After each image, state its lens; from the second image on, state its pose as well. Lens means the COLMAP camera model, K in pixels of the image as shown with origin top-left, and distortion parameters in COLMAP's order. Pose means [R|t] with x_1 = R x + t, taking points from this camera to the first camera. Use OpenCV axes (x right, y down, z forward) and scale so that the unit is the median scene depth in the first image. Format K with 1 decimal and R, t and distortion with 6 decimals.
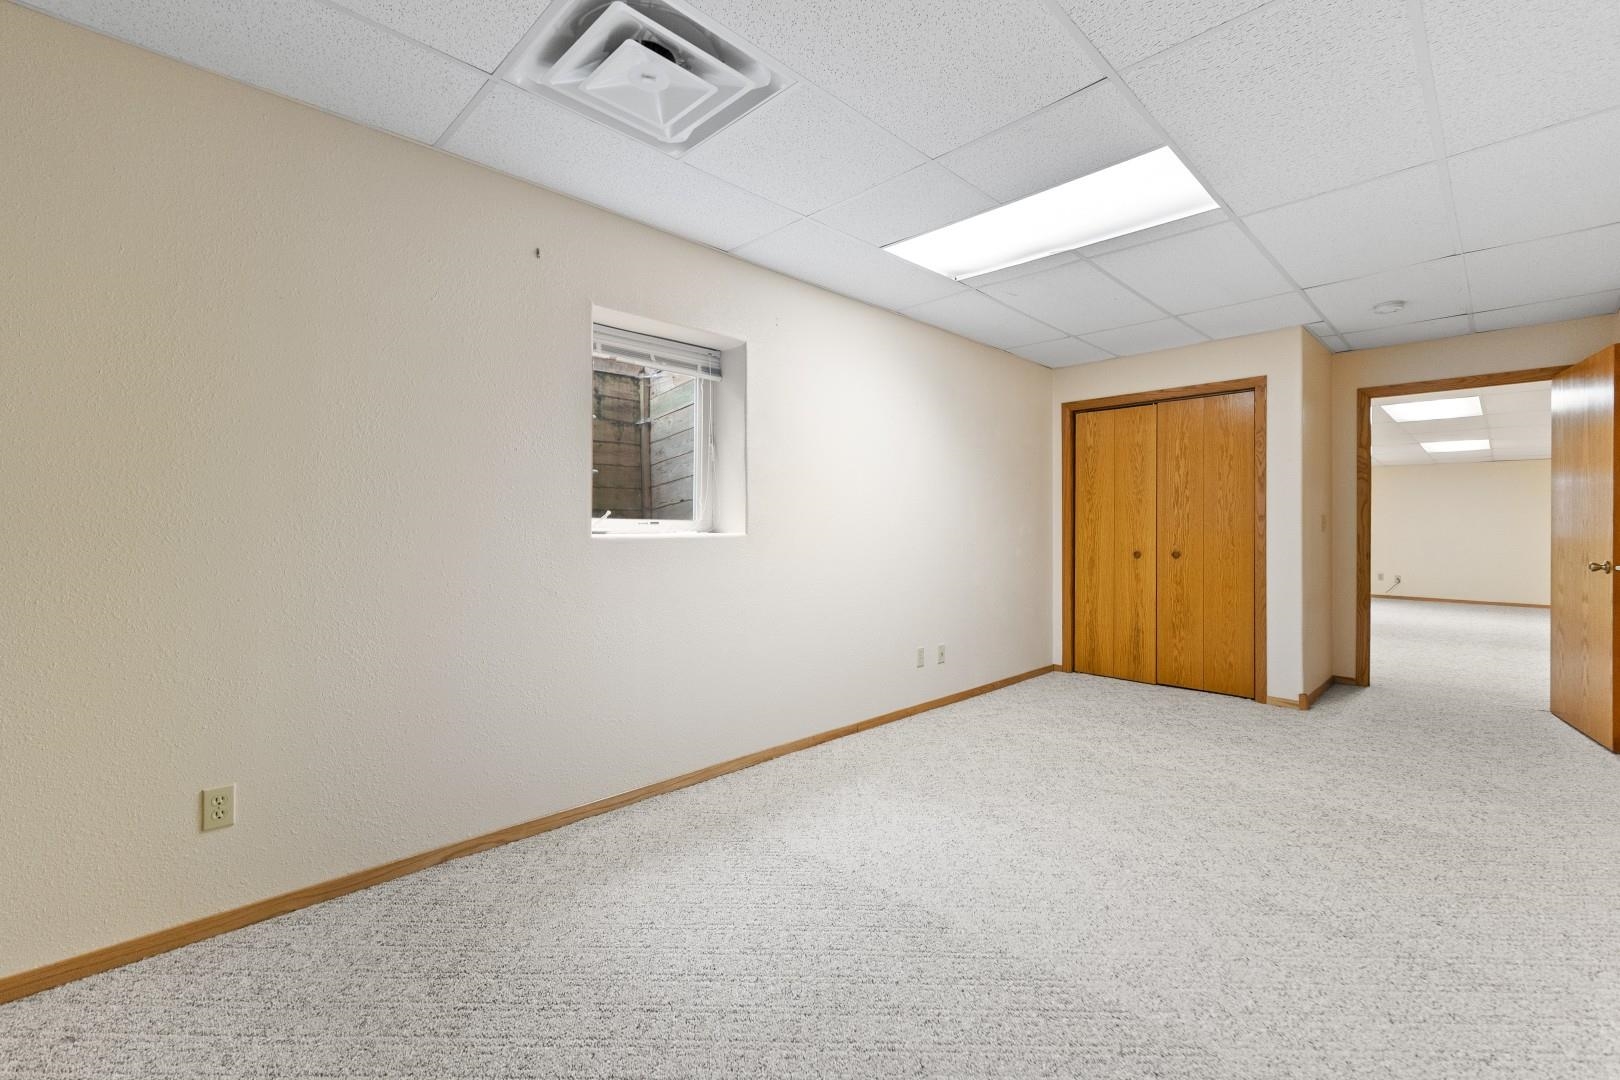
lens RADIAL K [[686.4, 0, 808.4], [0, 686.4, 538.3], [0, 0, 1]] dist [0.004270, 0.000117]
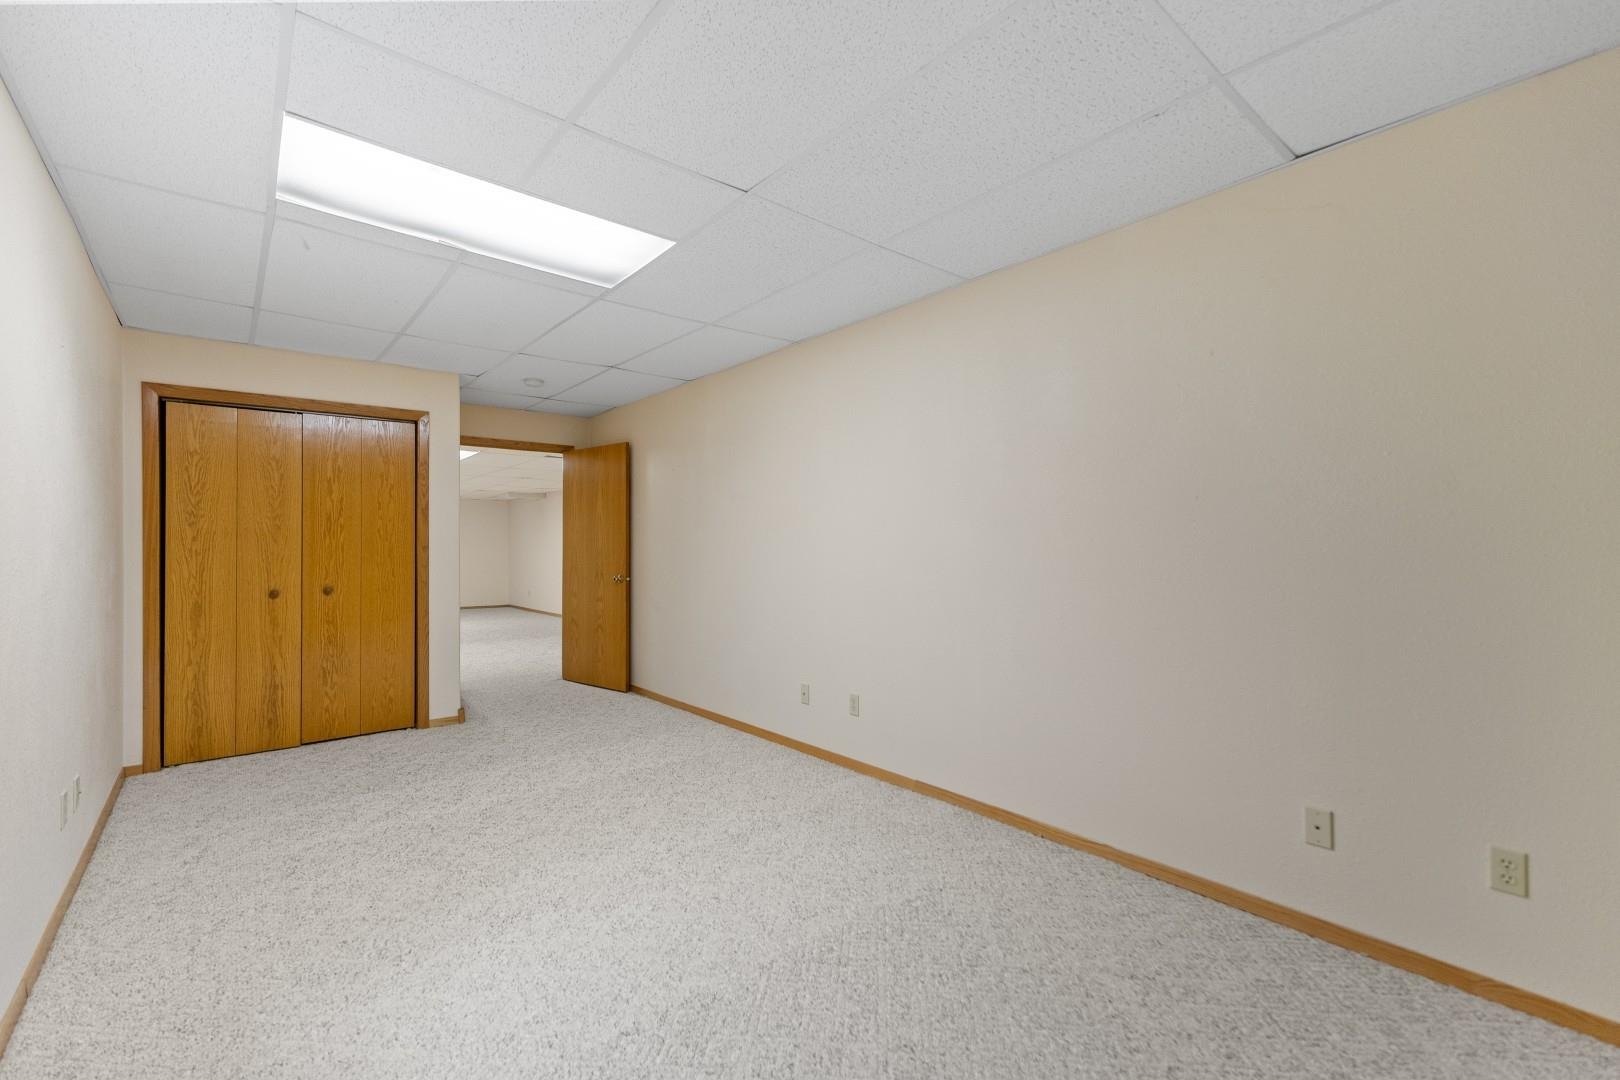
lens RADIAL K [[686.4, 0, 808.4], [0, 686.4, 538.3], [0, 0, 1]] dist [0.004270, 0.000117]
pose [[0.074868, 0.006737, 0.997171, -0.324161], [0.023936, 0.999677, -0.008551, -0.022209], [-0.996906, 0.024508, 0.074682, 0.346962]]
